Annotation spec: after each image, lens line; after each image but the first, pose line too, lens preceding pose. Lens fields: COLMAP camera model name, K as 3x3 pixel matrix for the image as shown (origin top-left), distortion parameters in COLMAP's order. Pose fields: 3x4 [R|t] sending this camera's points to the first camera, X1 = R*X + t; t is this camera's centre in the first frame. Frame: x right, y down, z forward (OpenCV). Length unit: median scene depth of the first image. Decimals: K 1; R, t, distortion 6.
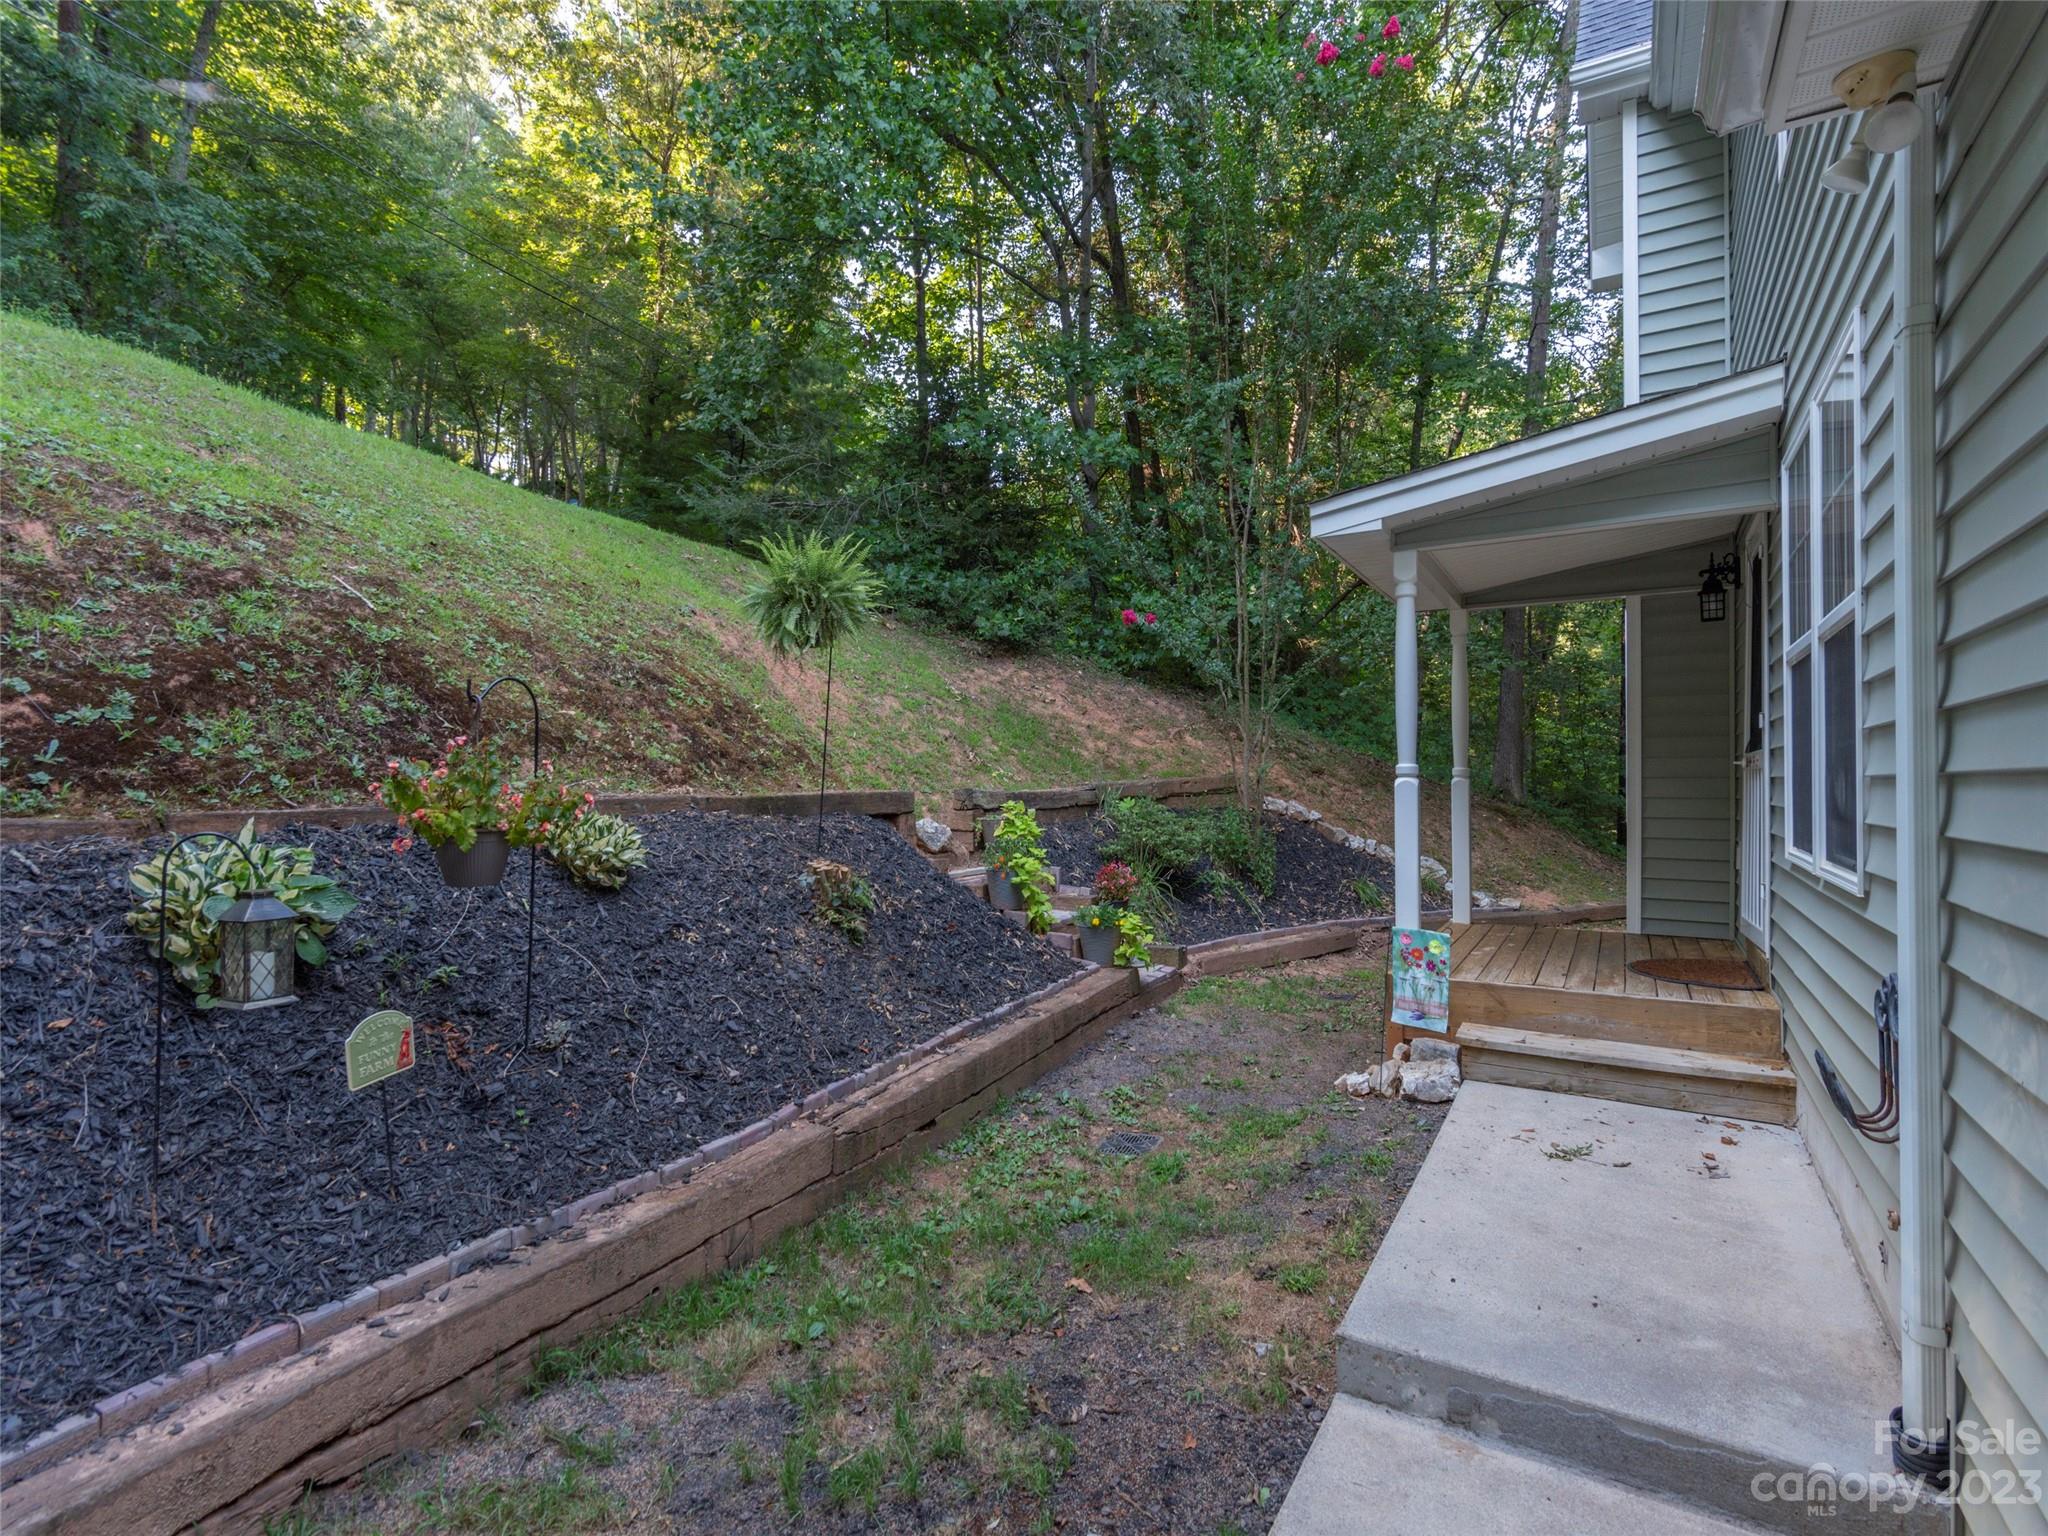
lens RADIAL K [[1002.2, 0, 1030.0], [0, 1002.2, 773.5], [0, 0, 1]] dist [0.010950, -0.000625]
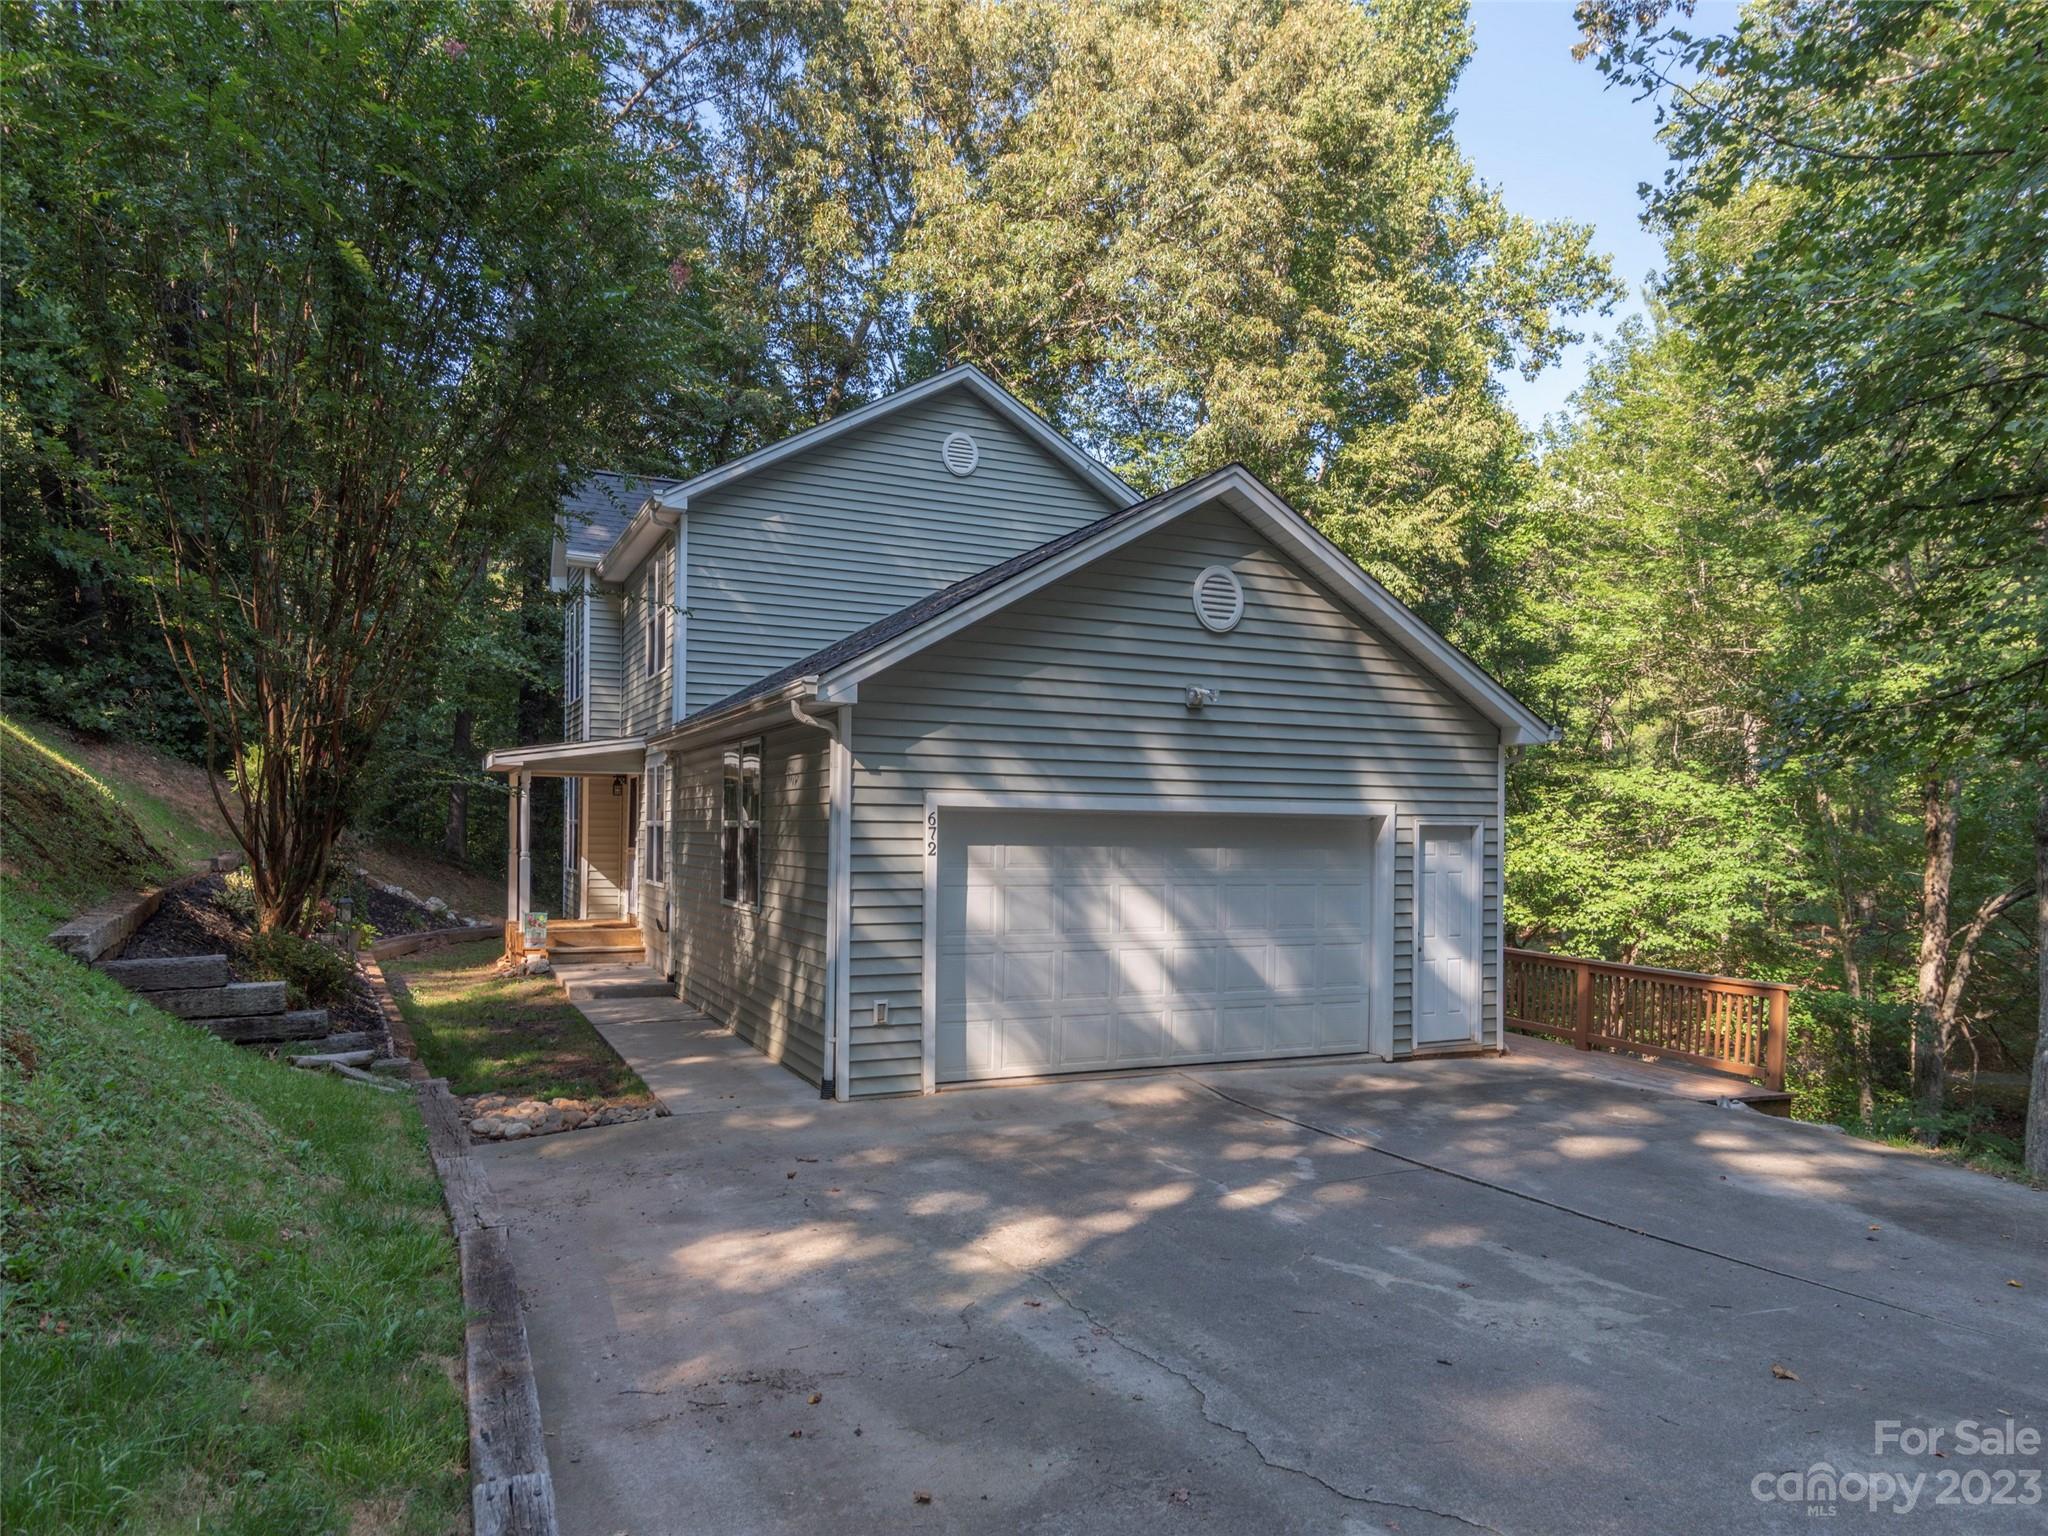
lens RADIAL K [[1349.5, 0, 1024.0], [0, 1349.5, 768.0], [0, 0, 1]] dist [-0.002676, -0.000799]
pose [[0.564697, 0.043874, 0.824131, -1.802995], [-0.020826, 0.999025, -0.038915, -0.121315], [-0.825036, 0.004811, 0.565060, -2.074369]]
